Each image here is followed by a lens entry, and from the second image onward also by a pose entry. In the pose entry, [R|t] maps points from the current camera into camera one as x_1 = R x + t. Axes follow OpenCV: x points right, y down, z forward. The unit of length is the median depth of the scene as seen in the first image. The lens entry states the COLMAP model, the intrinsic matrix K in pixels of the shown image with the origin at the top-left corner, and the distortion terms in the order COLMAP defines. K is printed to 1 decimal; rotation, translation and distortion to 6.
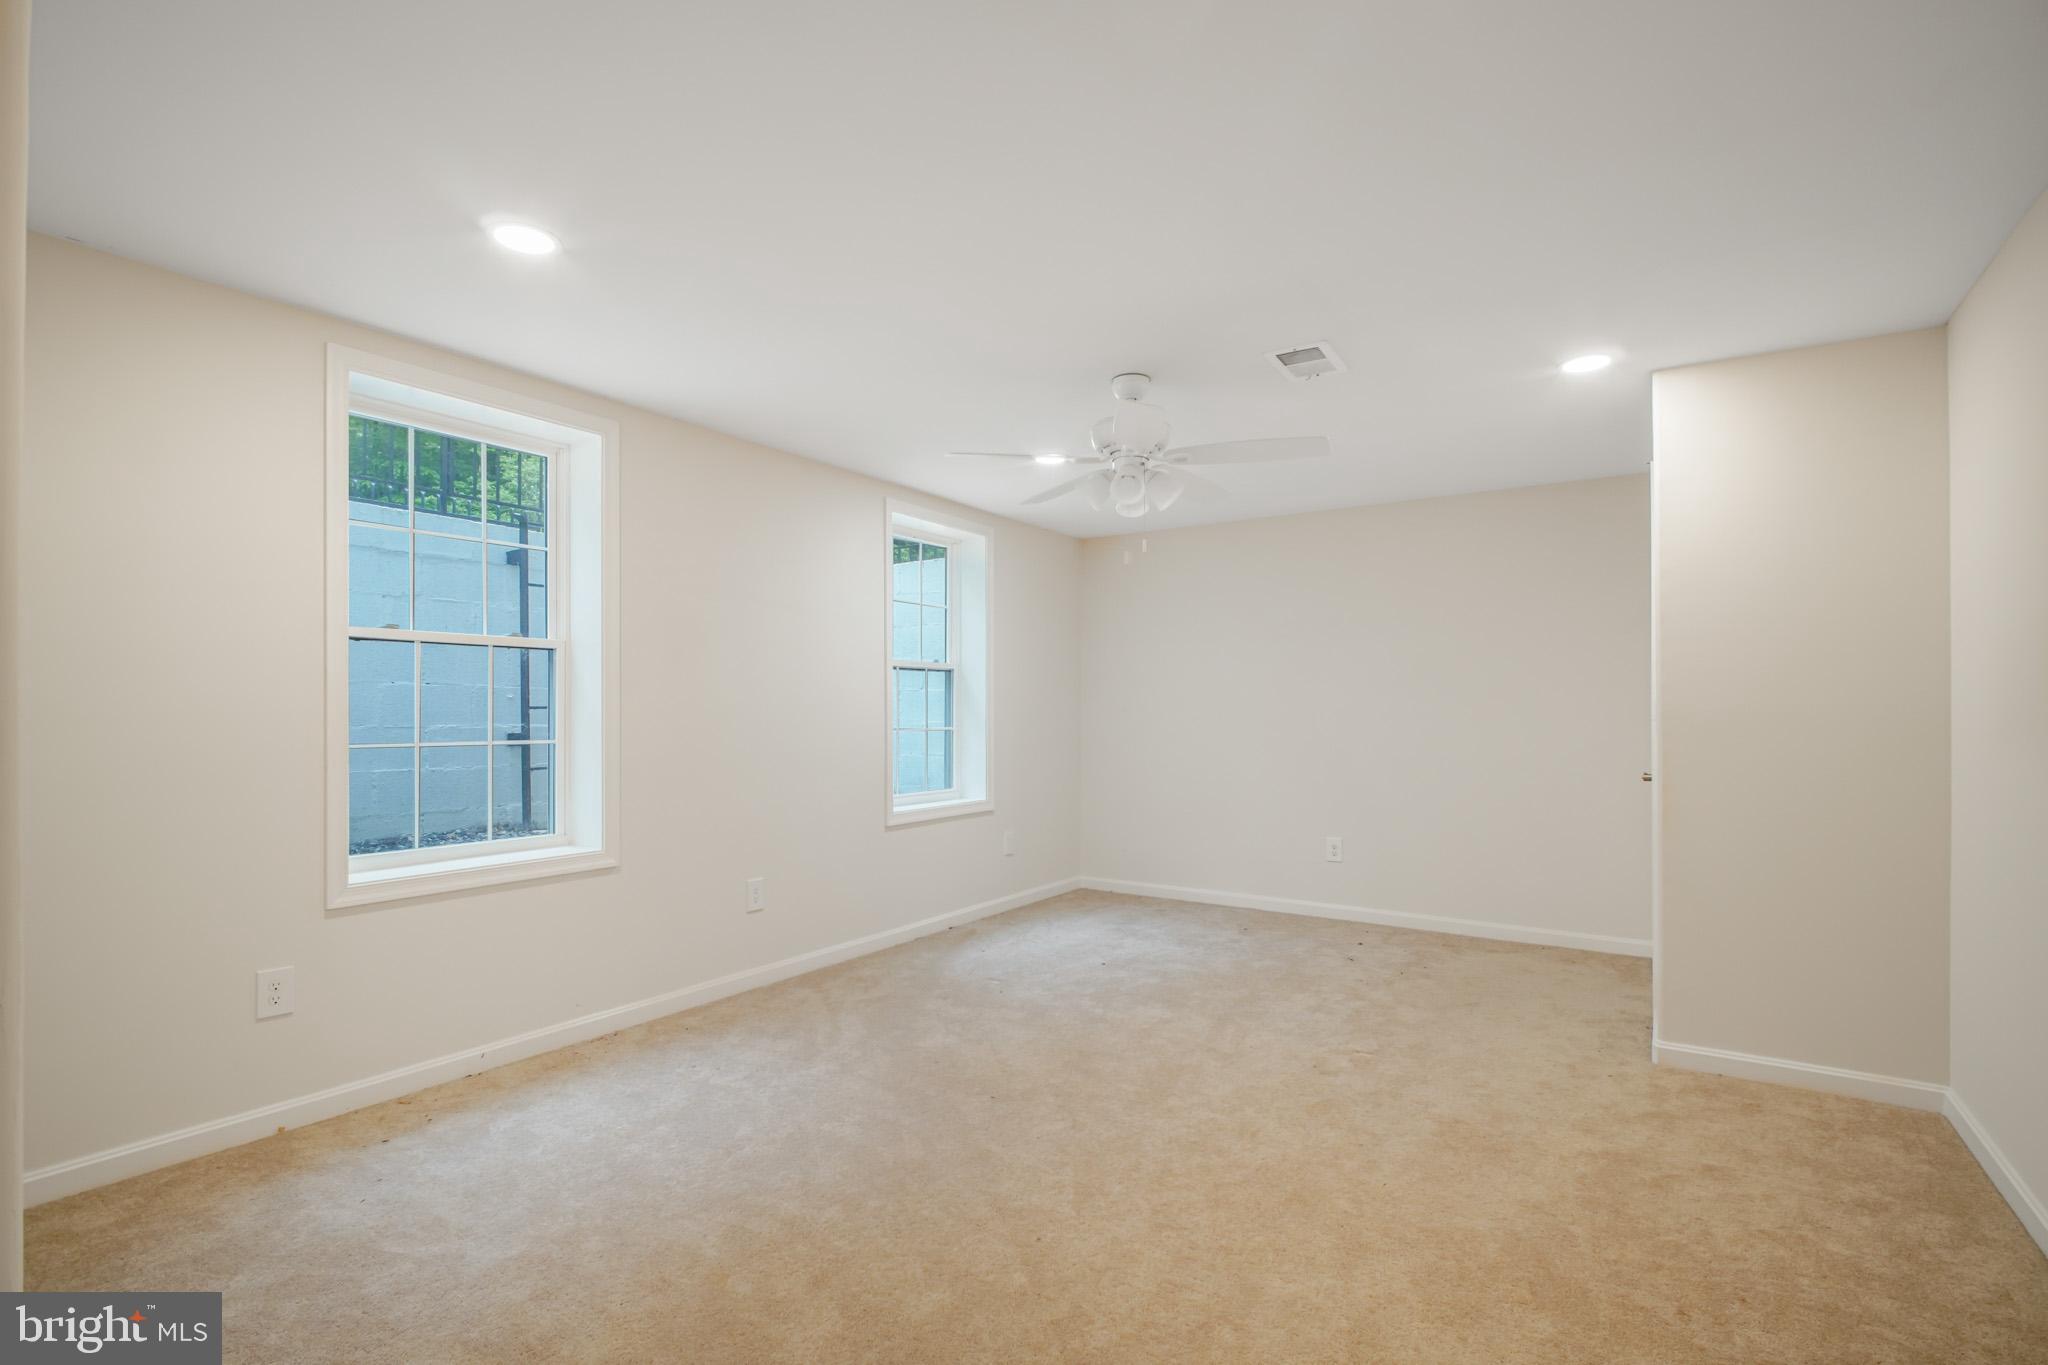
lens RADIAL K [[941.6, 0, 1029.8], [0, 941.6, 696.9], [0, 0, 1]] dist [-0.003331, -0.000743]
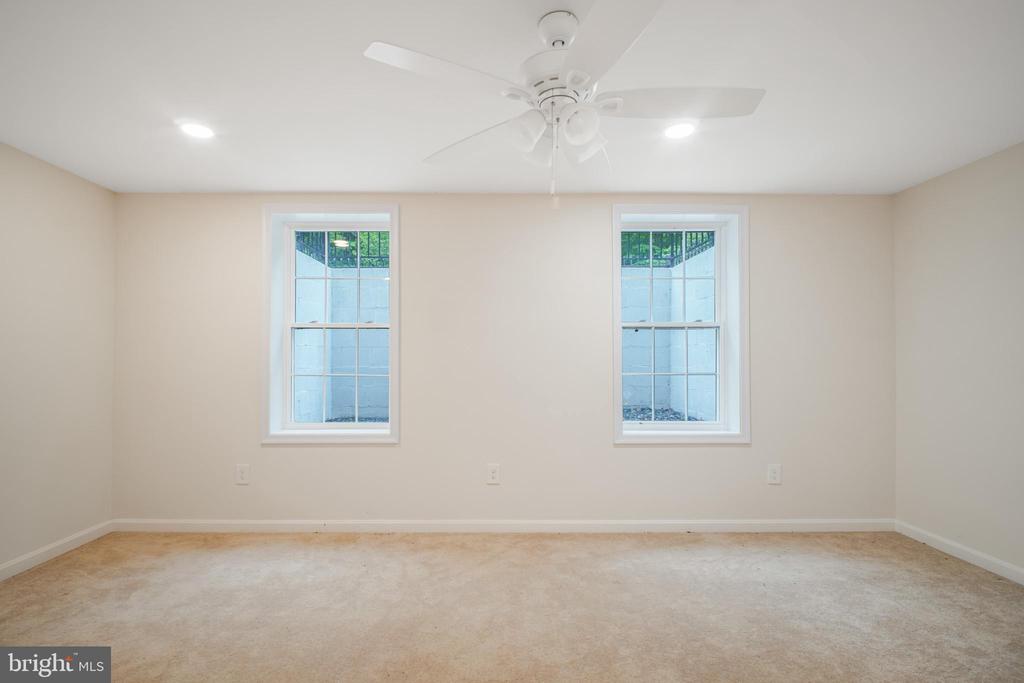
lens RADIAL K [[470.8, 0, 505.7], [0, 470.8, 355.5], [0, 0, 1]] dist [-0.003331, -0.000743]
pose [[0.559855, -0.006434, -0.828566, 0.318617], [0.012399, 0.999923, 0.000614, 0.006268], [0.828498, -0.010617, 0.559891, 0.469224]]
